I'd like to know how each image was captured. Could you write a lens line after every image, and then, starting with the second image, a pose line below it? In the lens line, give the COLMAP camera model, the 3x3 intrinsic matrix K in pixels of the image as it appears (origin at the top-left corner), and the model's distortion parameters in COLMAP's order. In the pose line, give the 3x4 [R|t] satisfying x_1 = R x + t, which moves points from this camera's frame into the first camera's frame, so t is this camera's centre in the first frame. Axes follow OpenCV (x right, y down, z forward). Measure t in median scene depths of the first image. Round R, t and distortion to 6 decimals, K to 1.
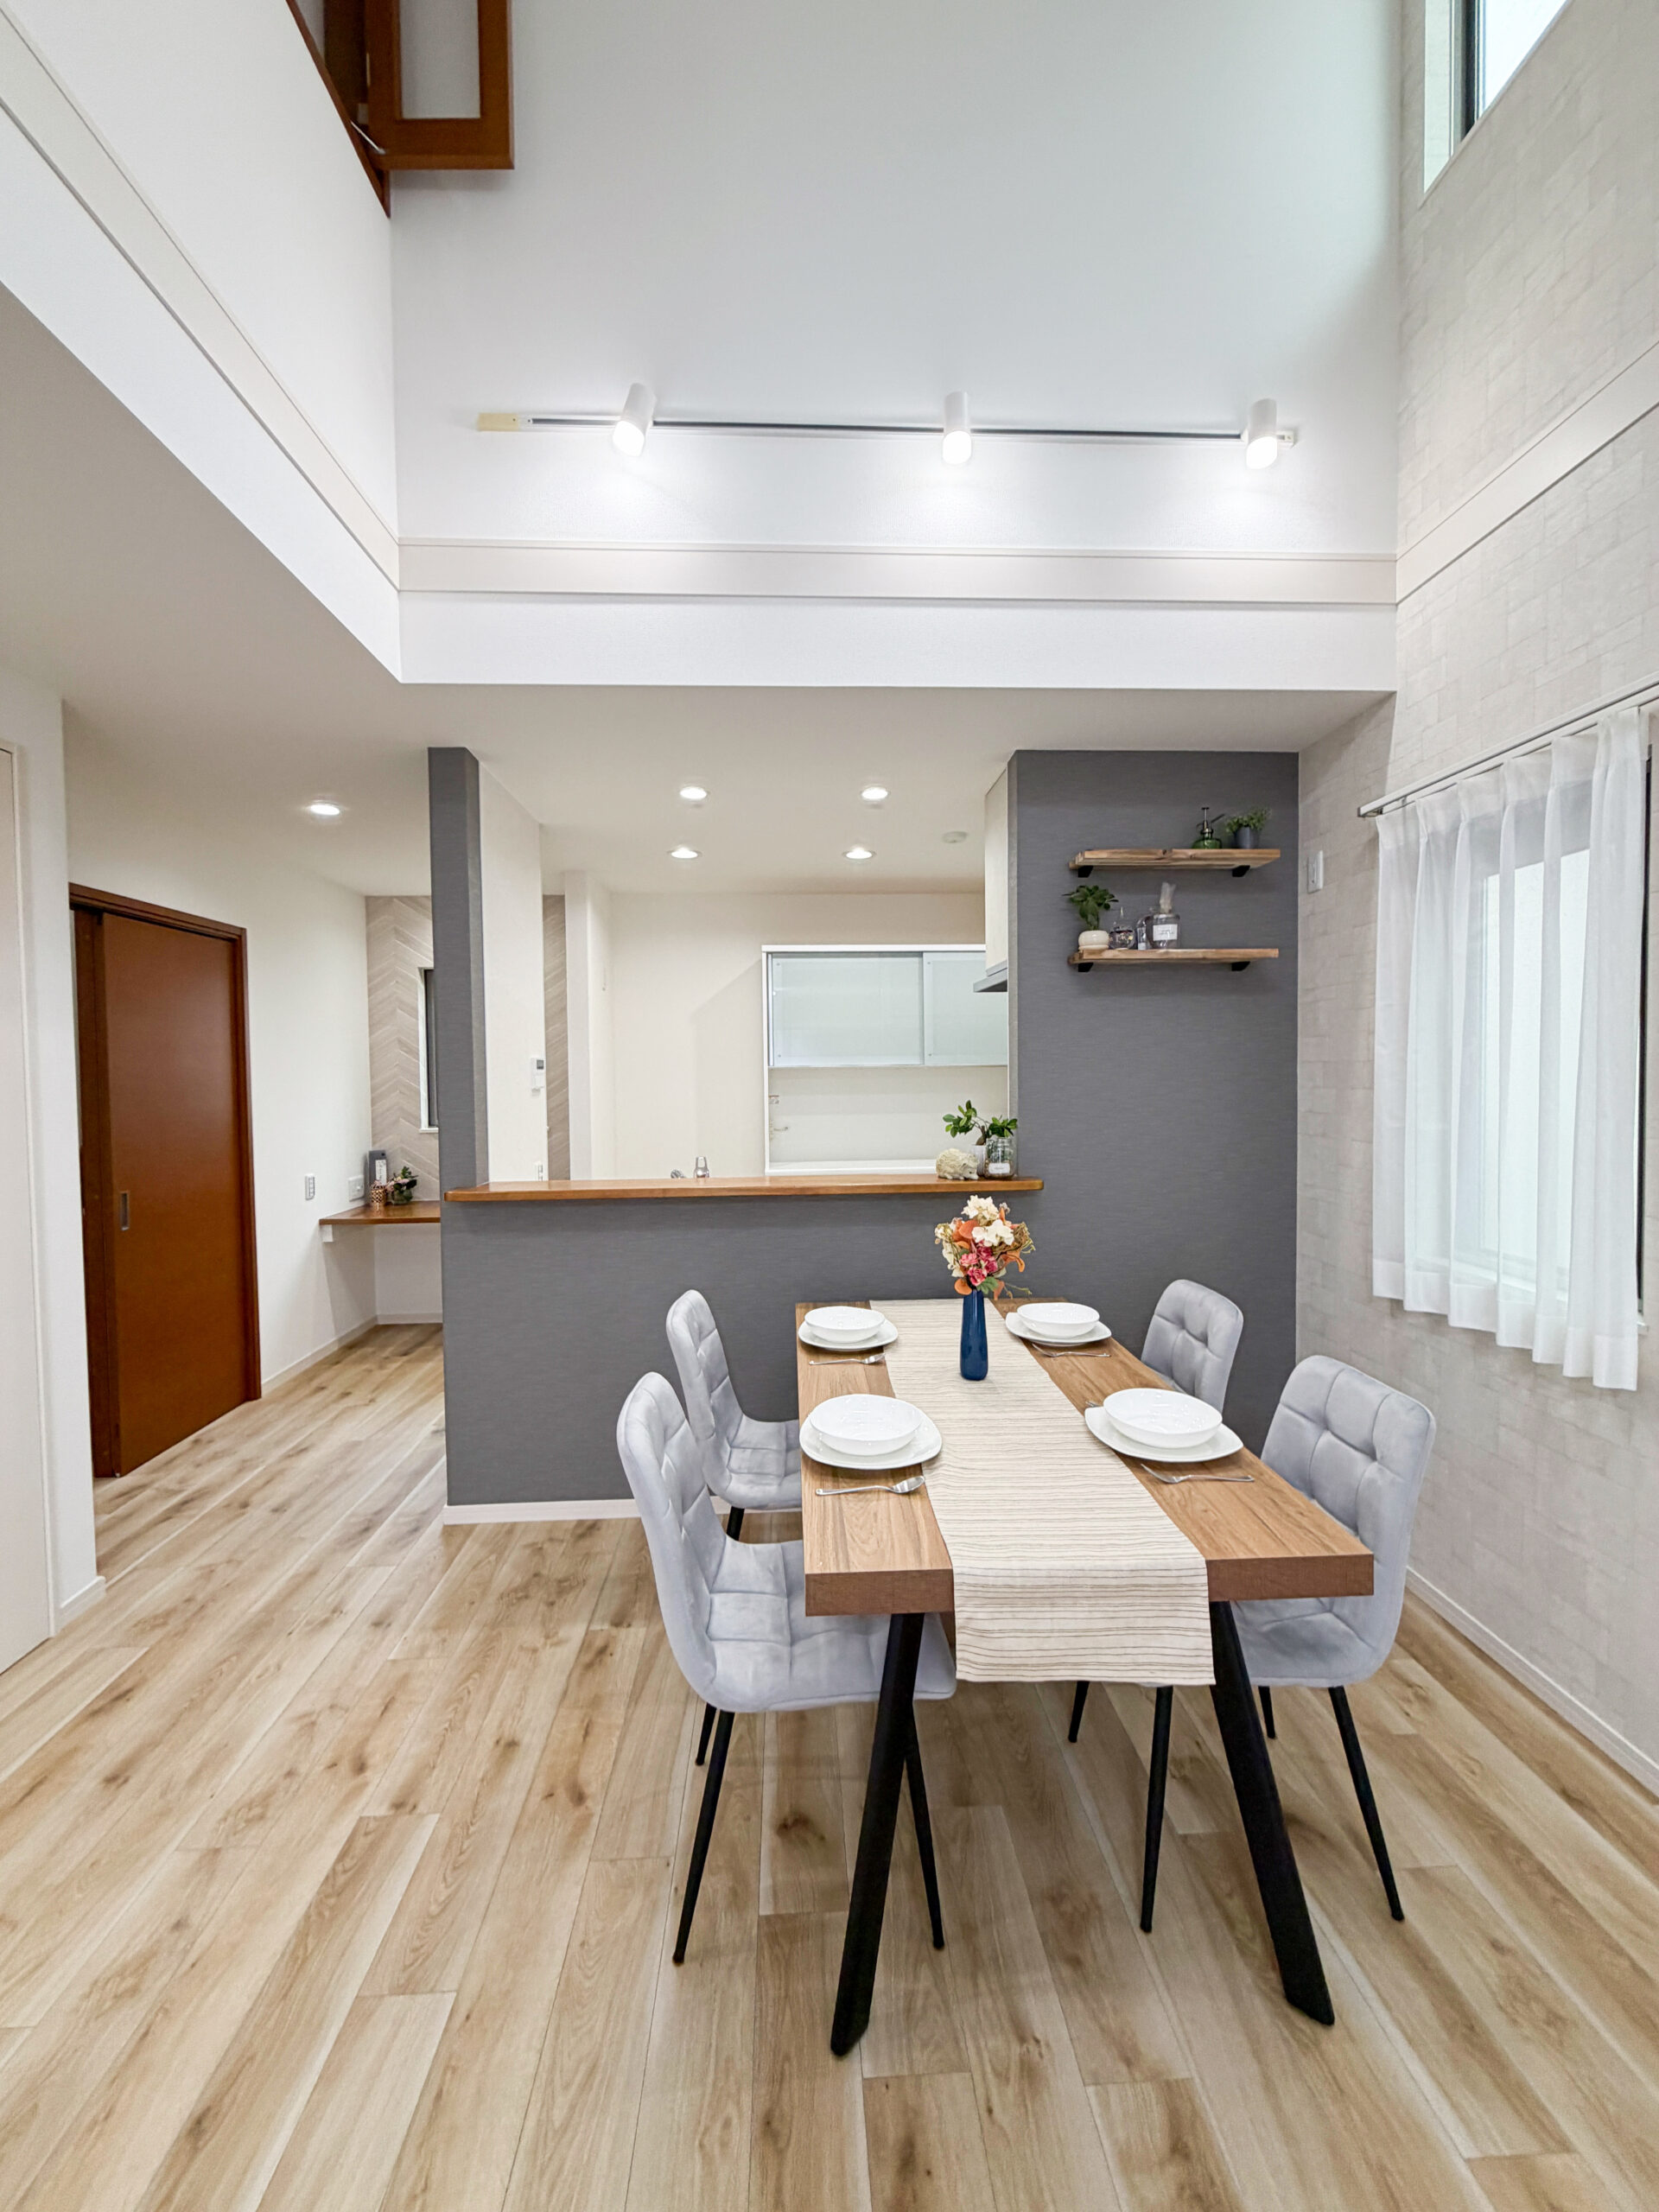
lens RADIAL K [[880.0, 0, 827.7], [0, 880.0, 1095.6], [0, 0, 1]] dist [0.000116, 0.000228]
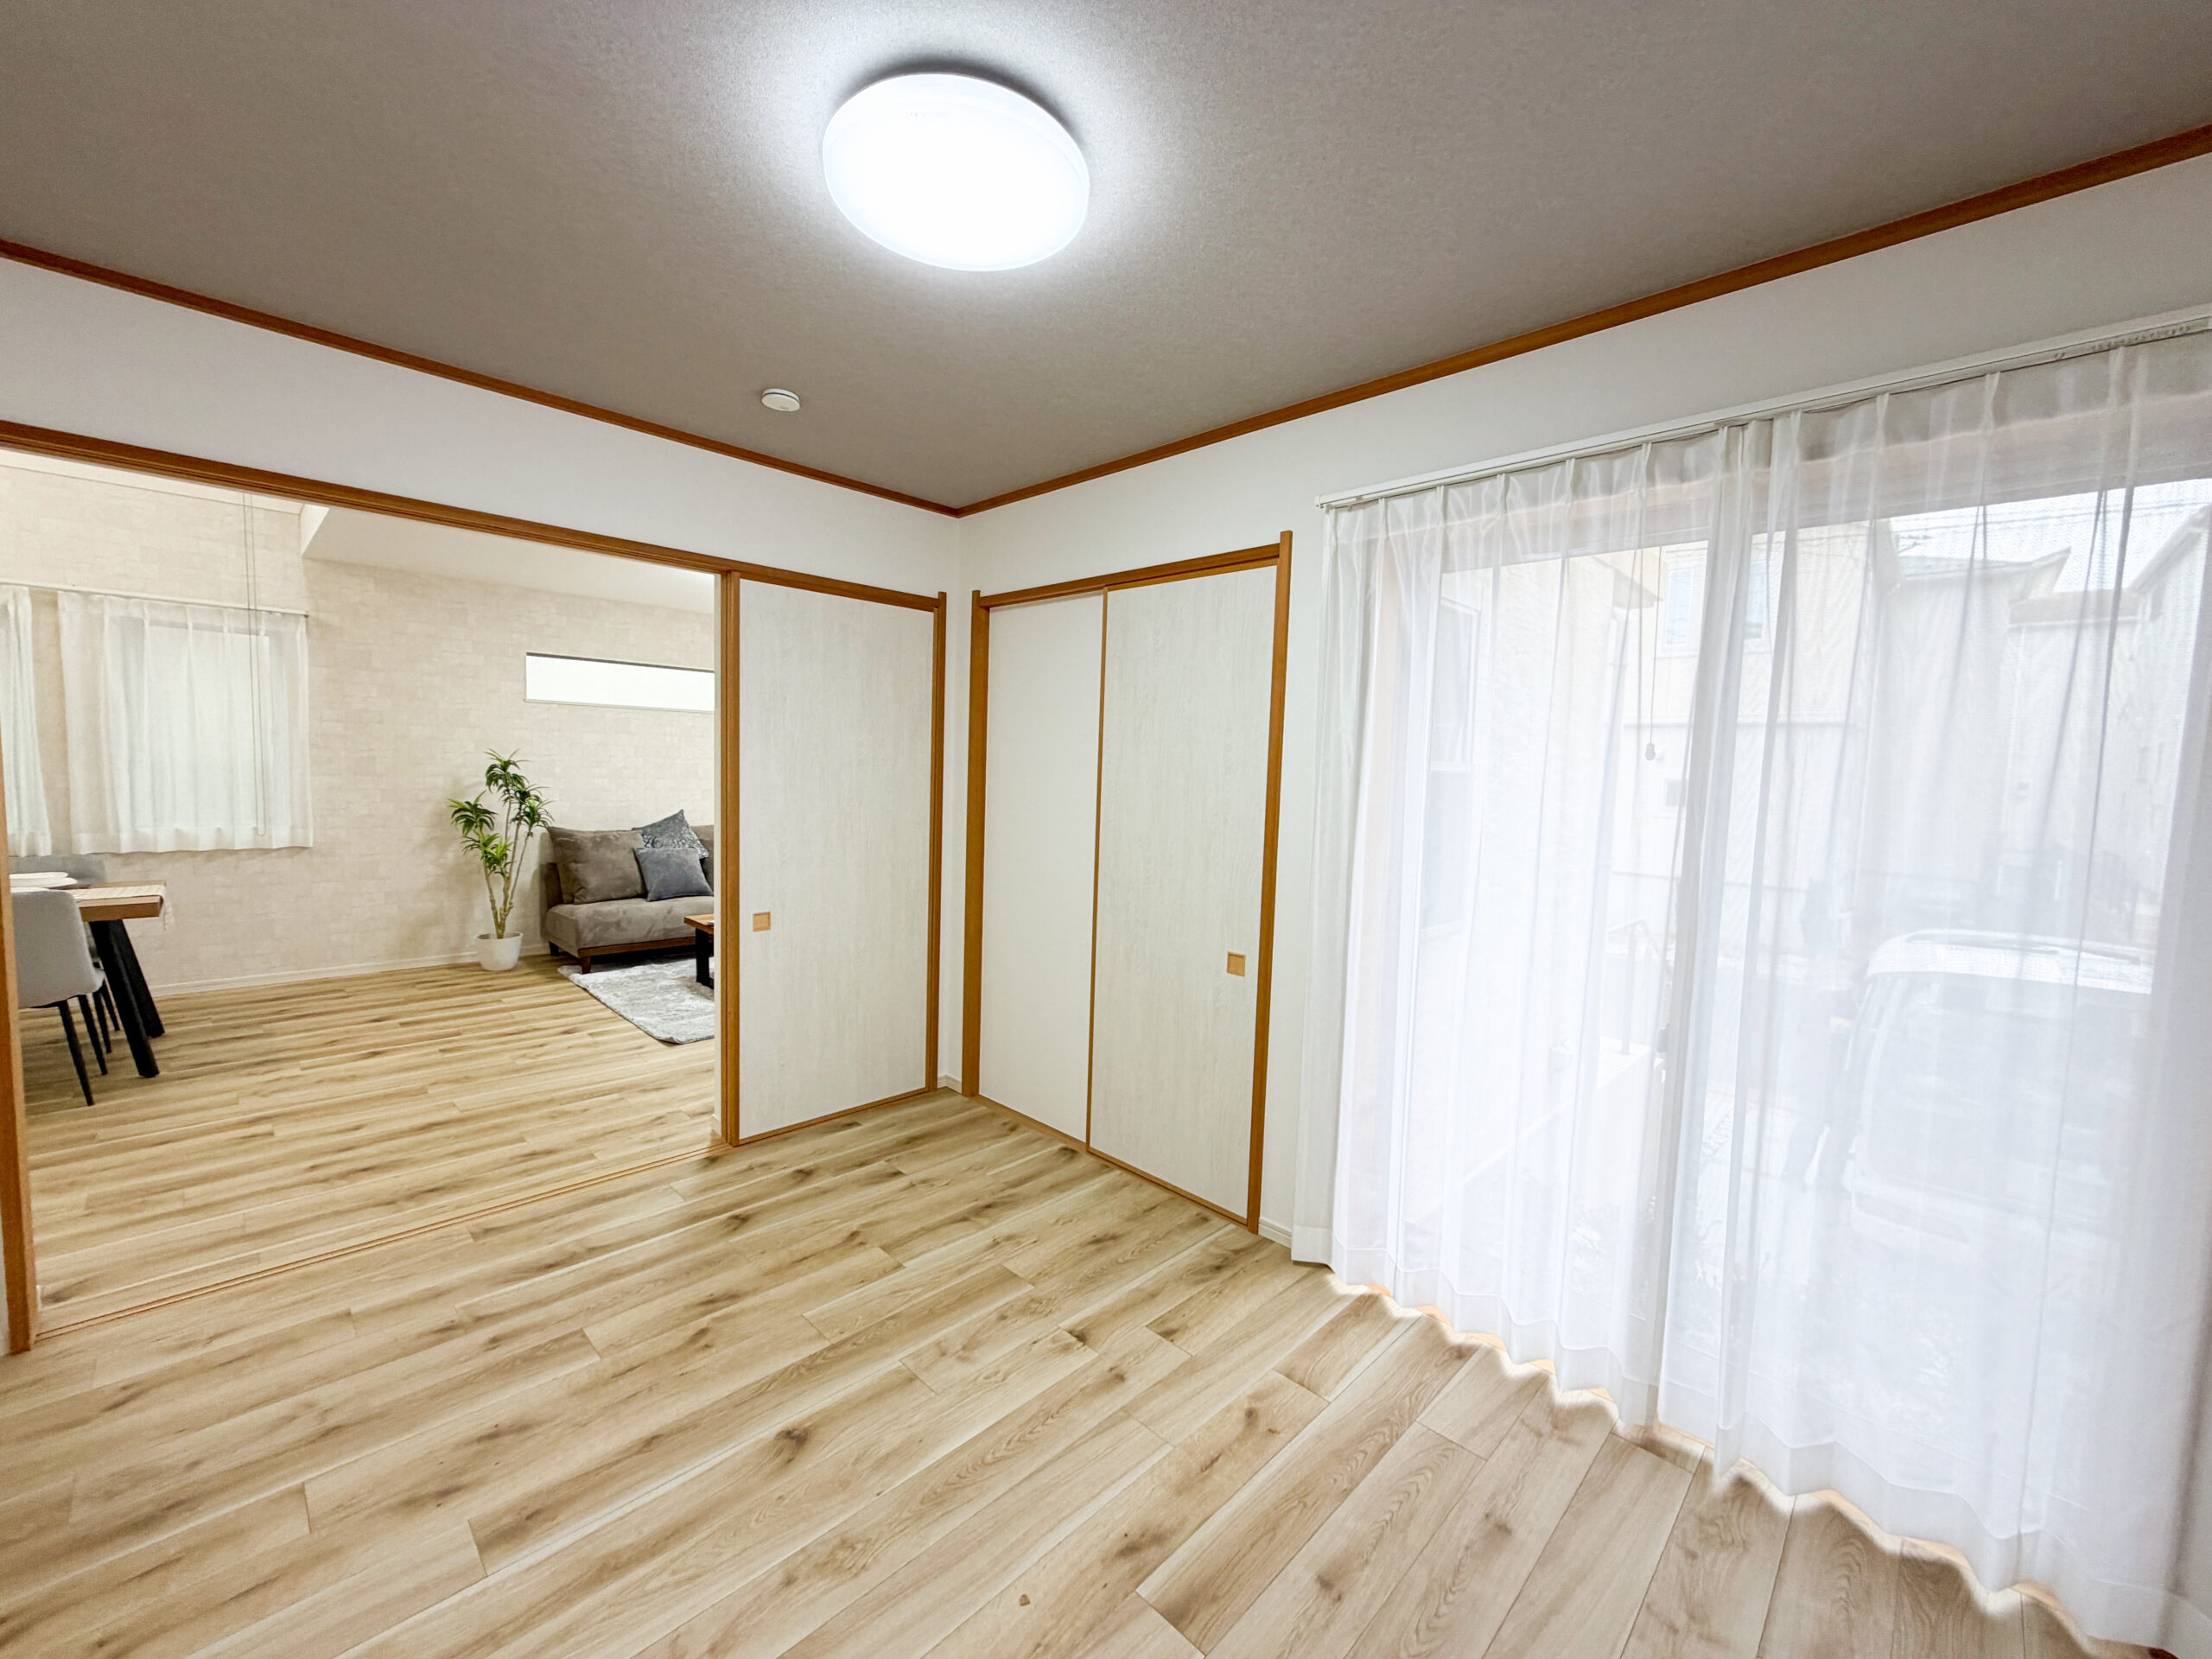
lens RADIAL K [[880.0, 0, 1096.3], [0, 880.0, 832.2], [0, 0, 1]] dist [0.000116, 0.000228]
pose [[-0.676271, -0.066260, 0.733667, -2.068509], [-0.002683, 0.996161, 0.087494, 0.022613], [-0.736648, 0.057202, -0.673853, 0.319998]]
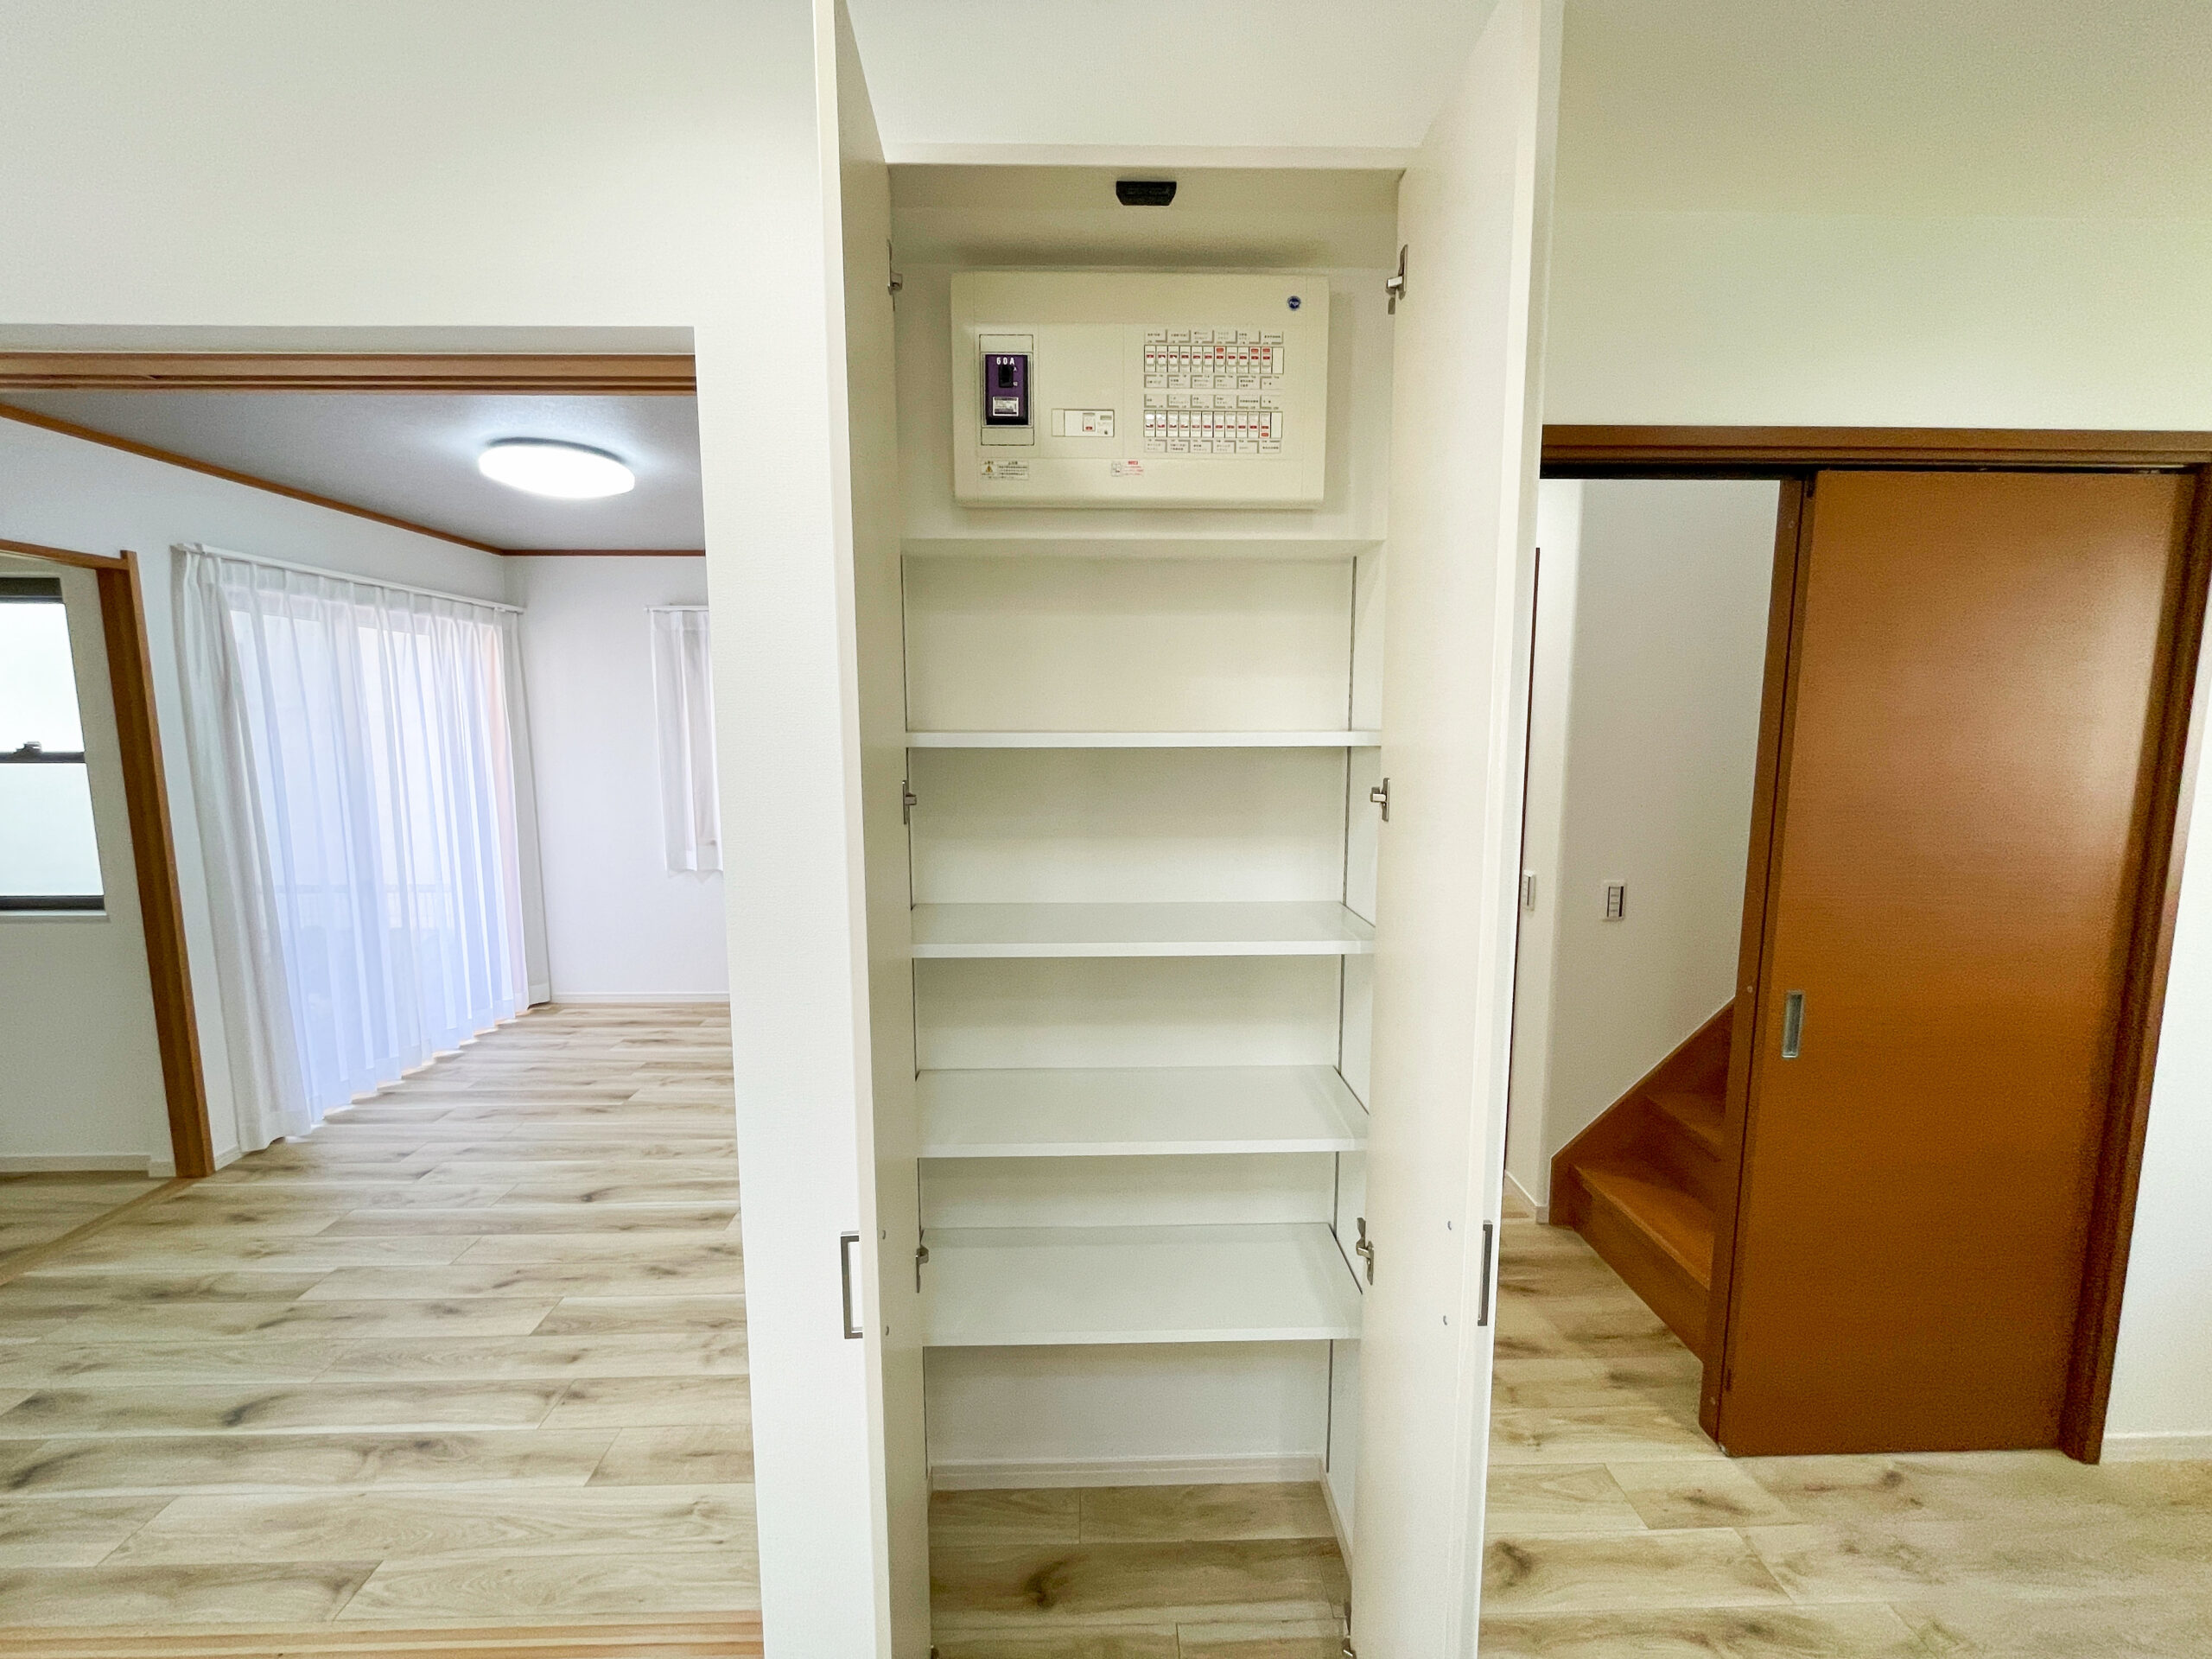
lens RADIAL K [[895.9, 0, 1104.6], [0, 895.9, 824.1], [0, 0, 1]] dist [-0.001614, -0.000422]
pose [[-0.027002, 0.129182, -0.991253, -0.313546], [-0.027012, 0.991158, 0.129906, -0.068009], [0.999270, 0.030283, -0.023274, 0.728319]]
